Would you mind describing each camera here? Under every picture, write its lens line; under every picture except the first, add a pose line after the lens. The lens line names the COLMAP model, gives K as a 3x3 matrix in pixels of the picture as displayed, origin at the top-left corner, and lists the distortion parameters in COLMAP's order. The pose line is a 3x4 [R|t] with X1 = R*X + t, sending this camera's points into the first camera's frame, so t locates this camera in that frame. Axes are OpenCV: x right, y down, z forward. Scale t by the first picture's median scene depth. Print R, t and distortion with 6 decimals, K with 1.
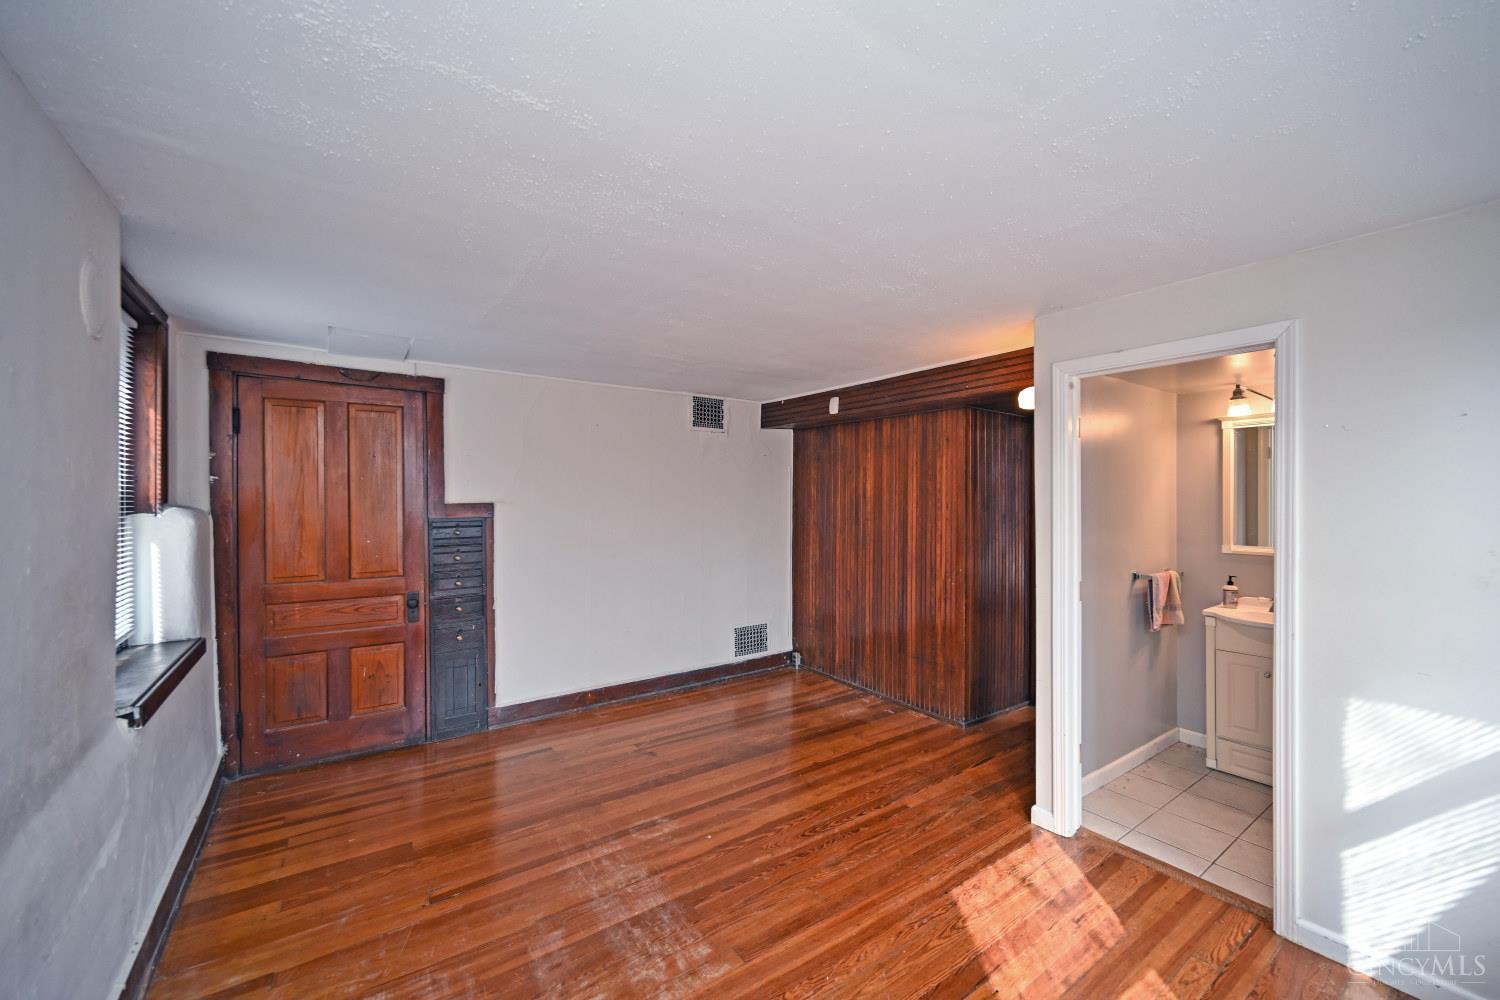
lens RADIAL K [[592.9, 0, 753.5], [0, 592.9, 496.0], [0, 0, 1]] dist [0.006229, 0.000002]
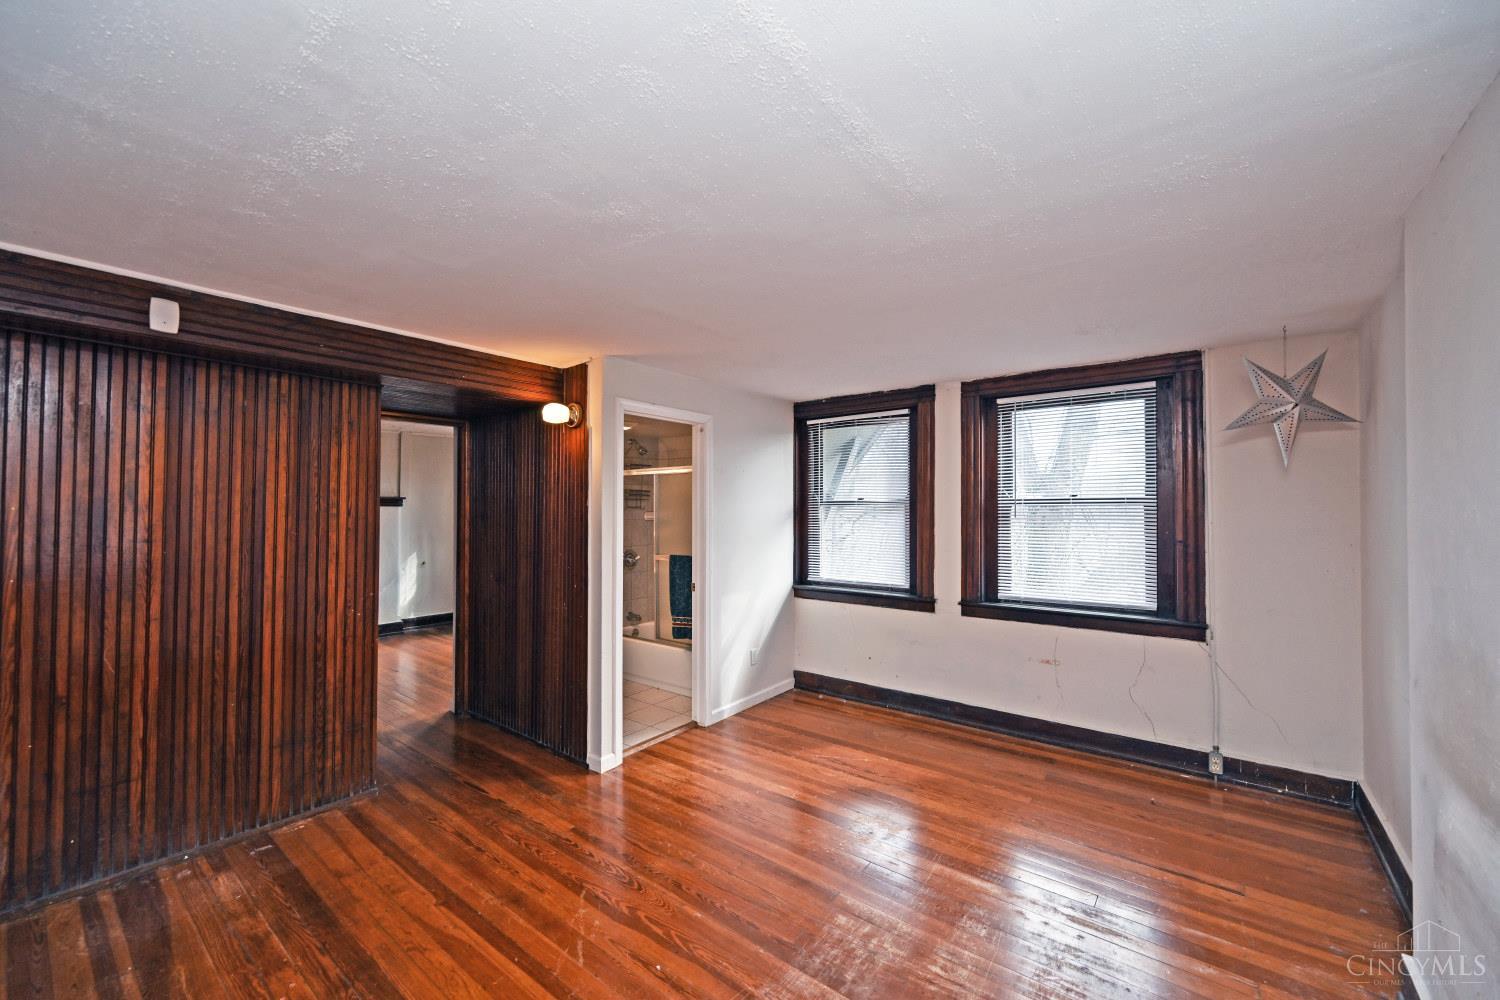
lens RADIAL K [[592.9, 0, 753.5], [0, 592.9, 496.0], [0, 0, 1]] dist [0.006229, 0.000002]
pose [[-0.288868, 0.019119, 0.957178, -0.684216], [-0.007518, 0.999724, -0.022238, 0.011519], [-0.957339, -0.013620, -0.288645, 0.929337]]
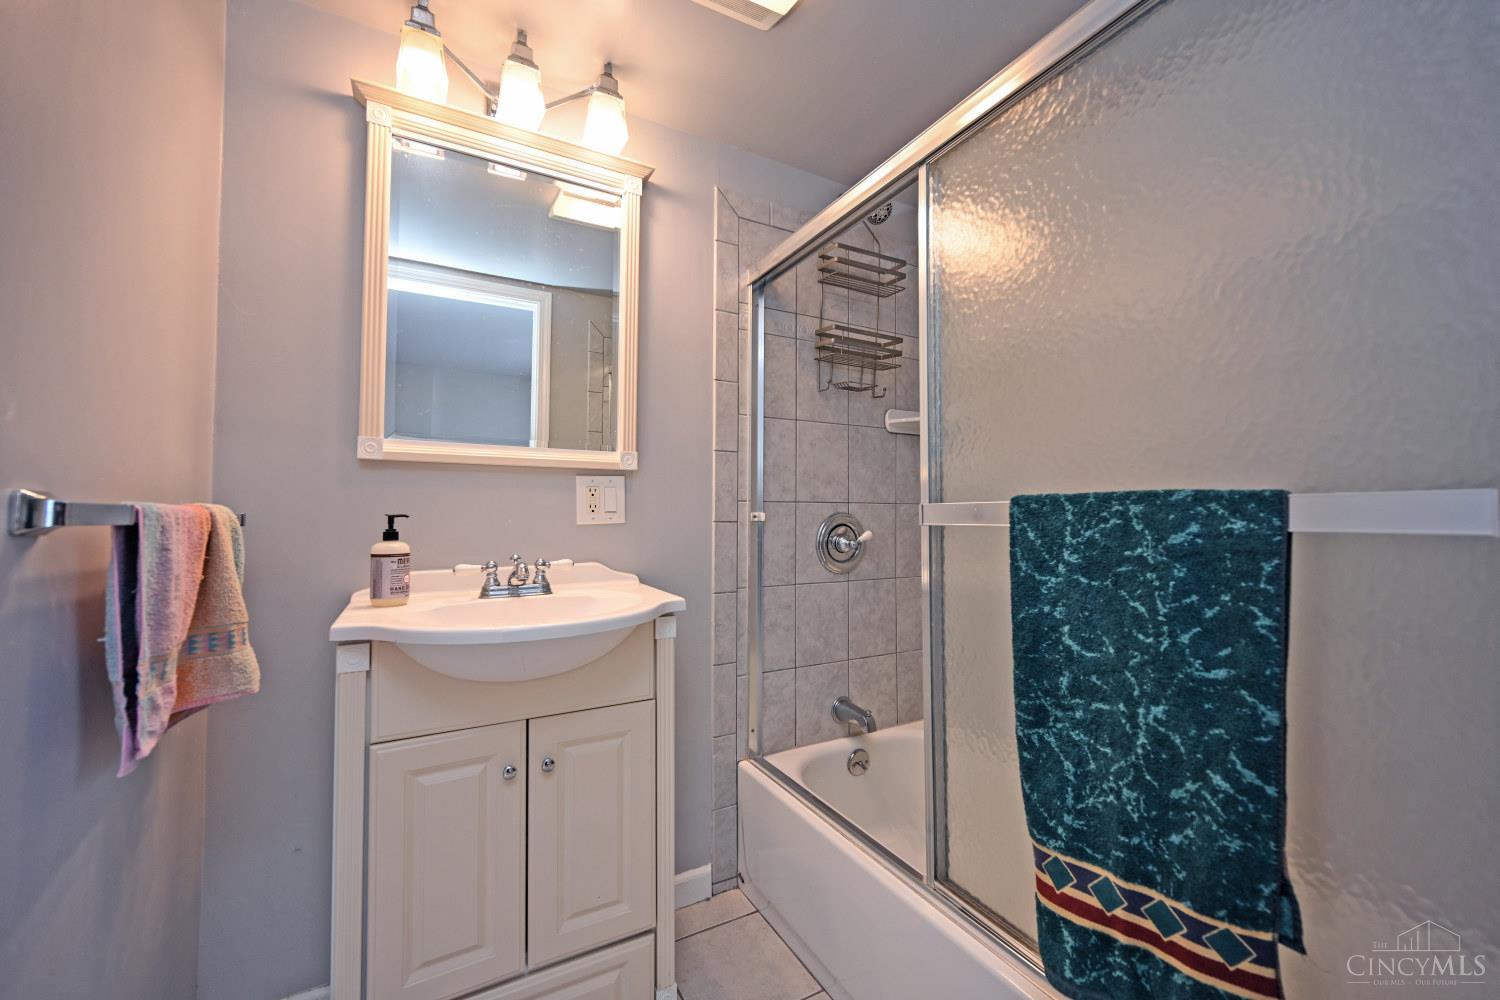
lens RADIAL K [[592.9, 0, 753.5], [0, 592.9, 496.0], [0, 0, 1]] dist [0.006229, 0.000002]
pose [[0.125087, 0.032860, 0.991602, 0.504177], [-0.013520, 0.999415, -0.031413, 0.138677], [-0.992054, -0.009477, 0.125458, 0.784072]]
